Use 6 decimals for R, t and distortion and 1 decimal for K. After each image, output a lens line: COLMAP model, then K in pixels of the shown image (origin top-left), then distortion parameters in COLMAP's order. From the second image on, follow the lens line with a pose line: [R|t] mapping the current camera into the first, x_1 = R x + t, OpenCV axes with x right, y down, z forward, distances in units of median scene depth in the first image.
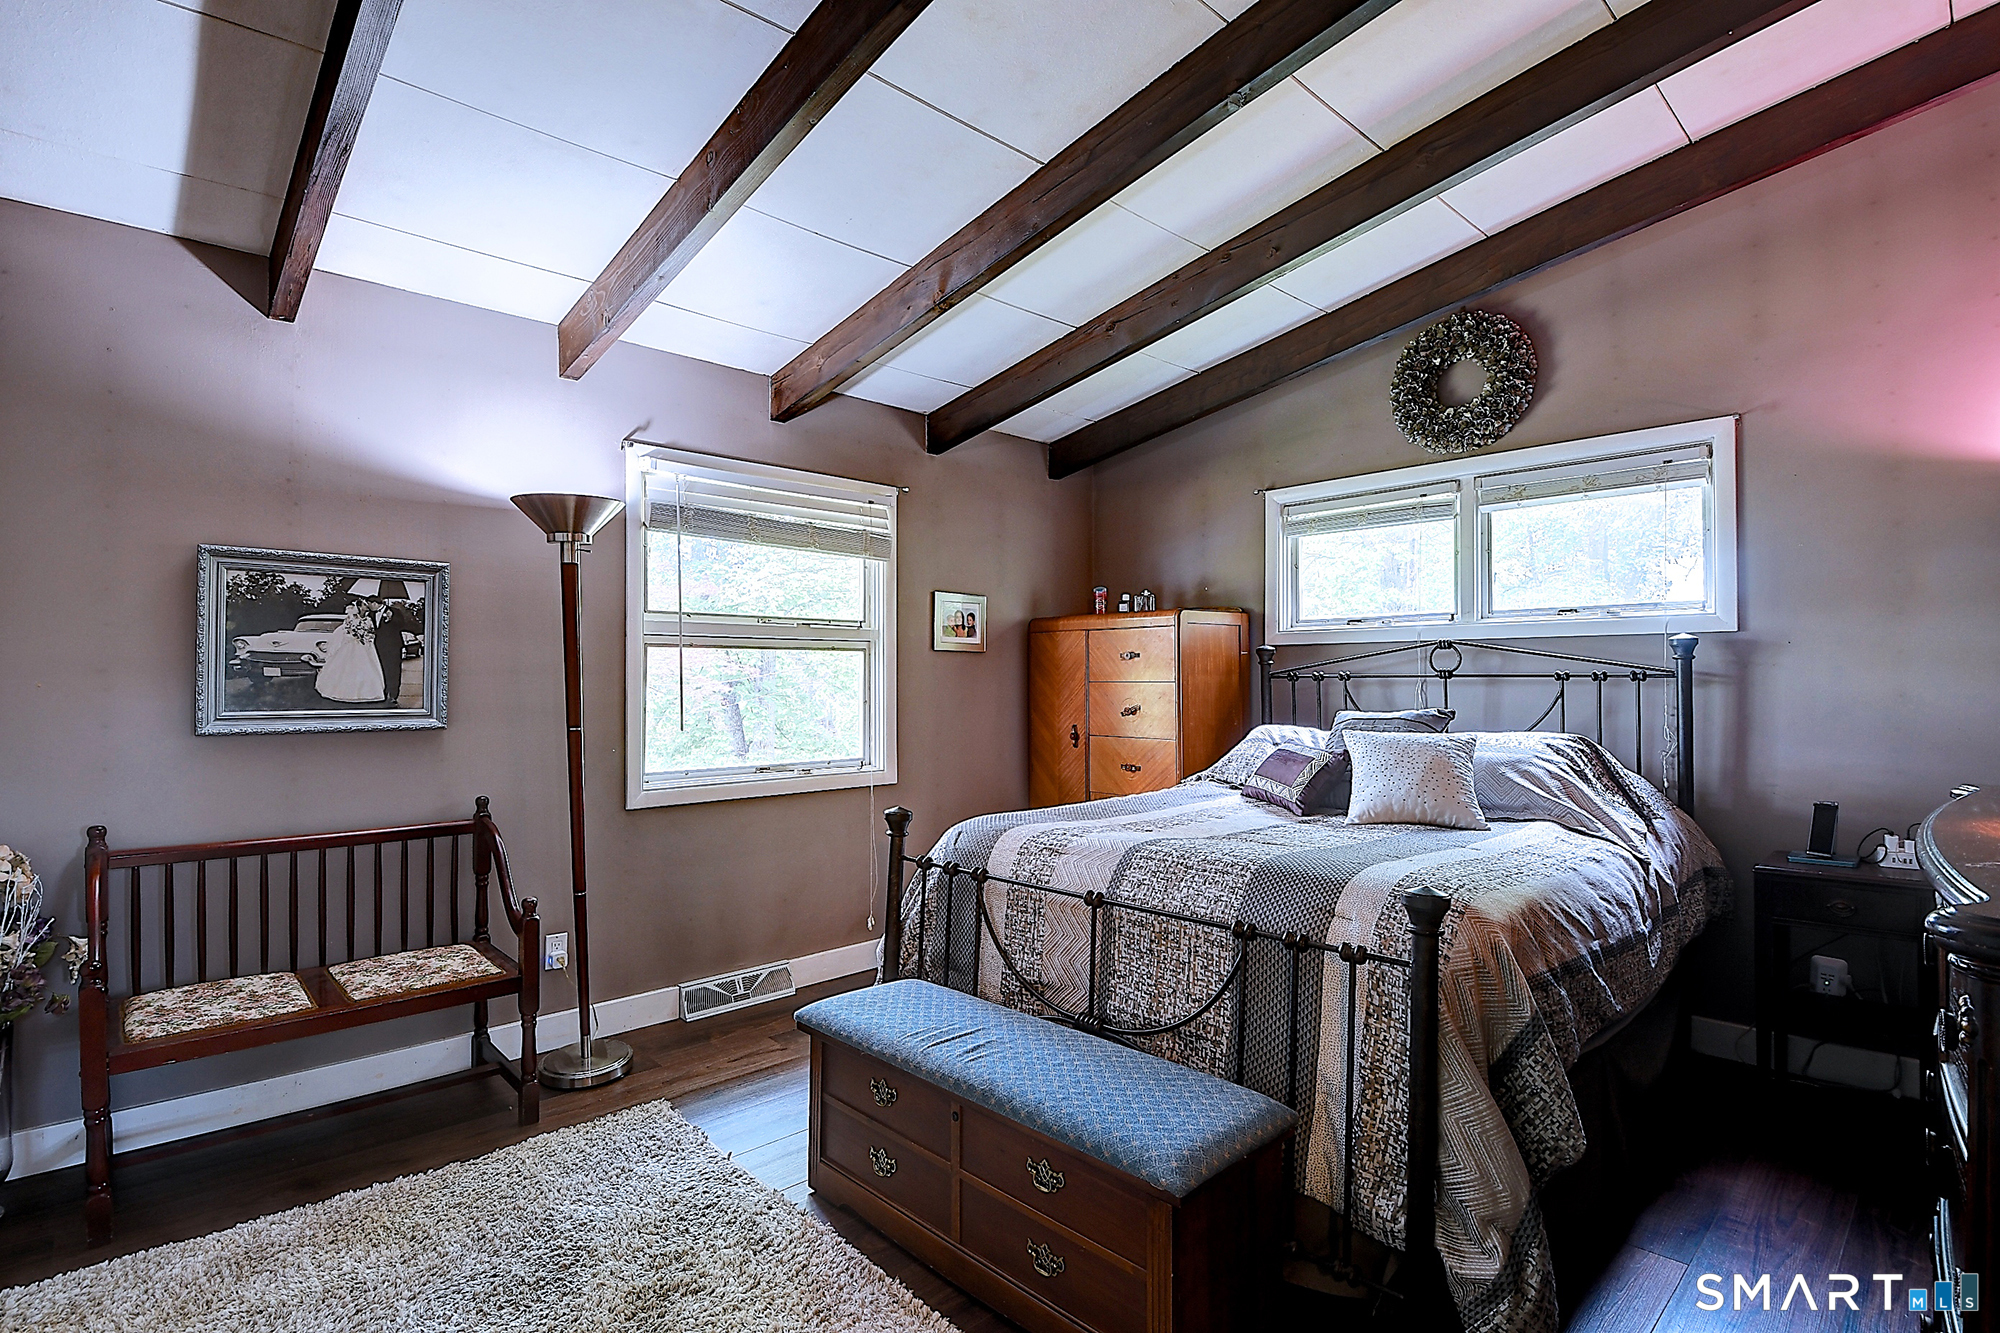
lens RADIAL K [[964.0, 0, 990.0], [0, 964.0, 676.7], [0, 0, 1]] dist [-0.006725, -0.000801]
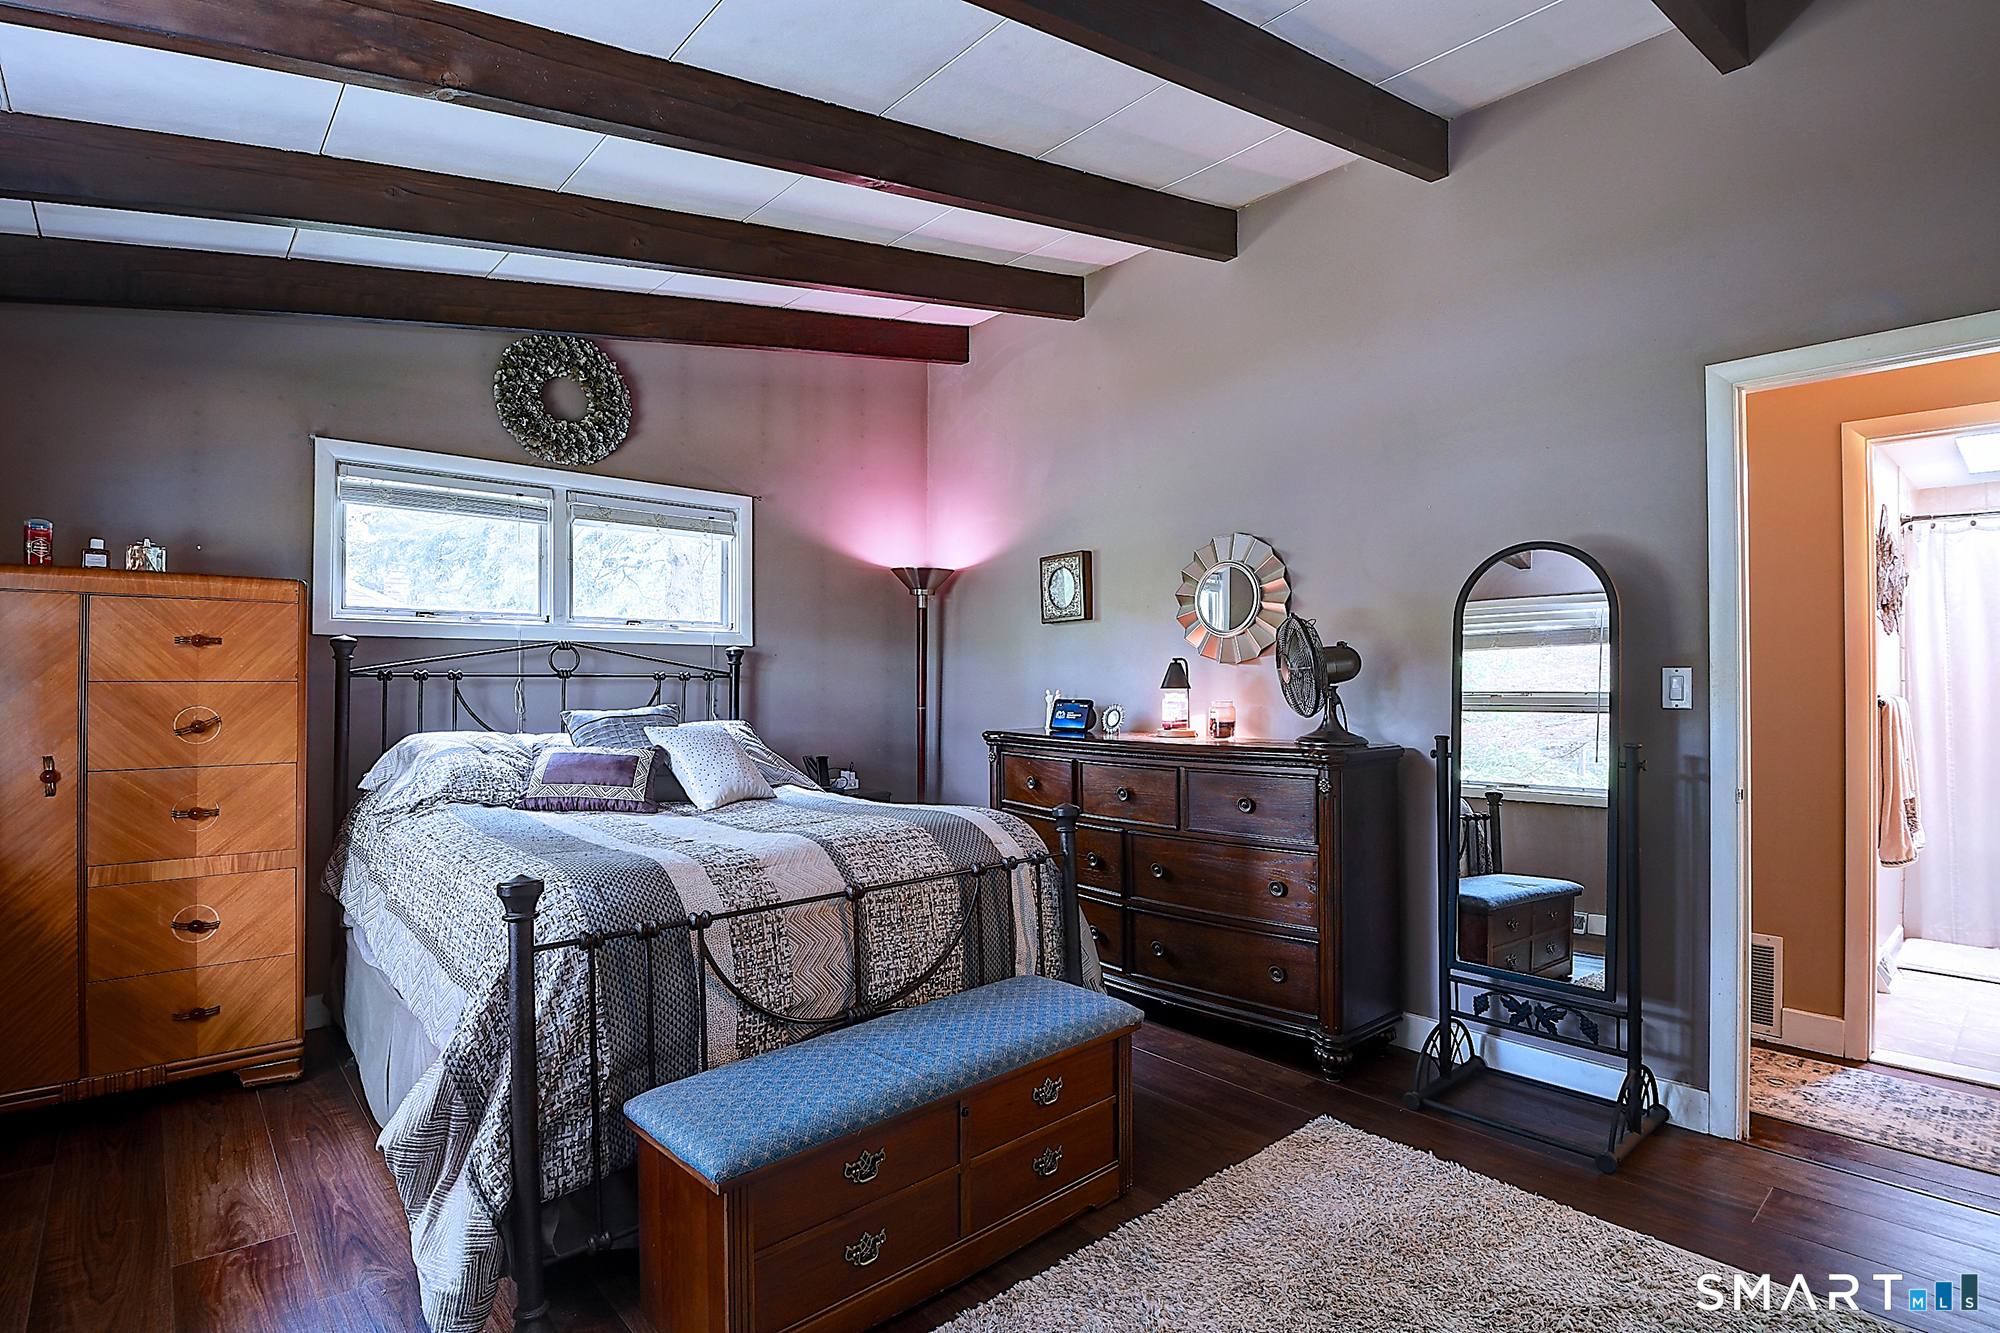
lens RADIAL K [[964.0, 0, 989.2], [0, 964.0, 674.0], [0, 0, 1]] dist [-0.006725, -0.000801]
pose [[0.009523, 0.009102, 0.999913, -0.615866], [-0.002082, 0.999957, -0.009083, 0.006207], [-0.999952, -0.001996, 0.009542, 0.572072]]
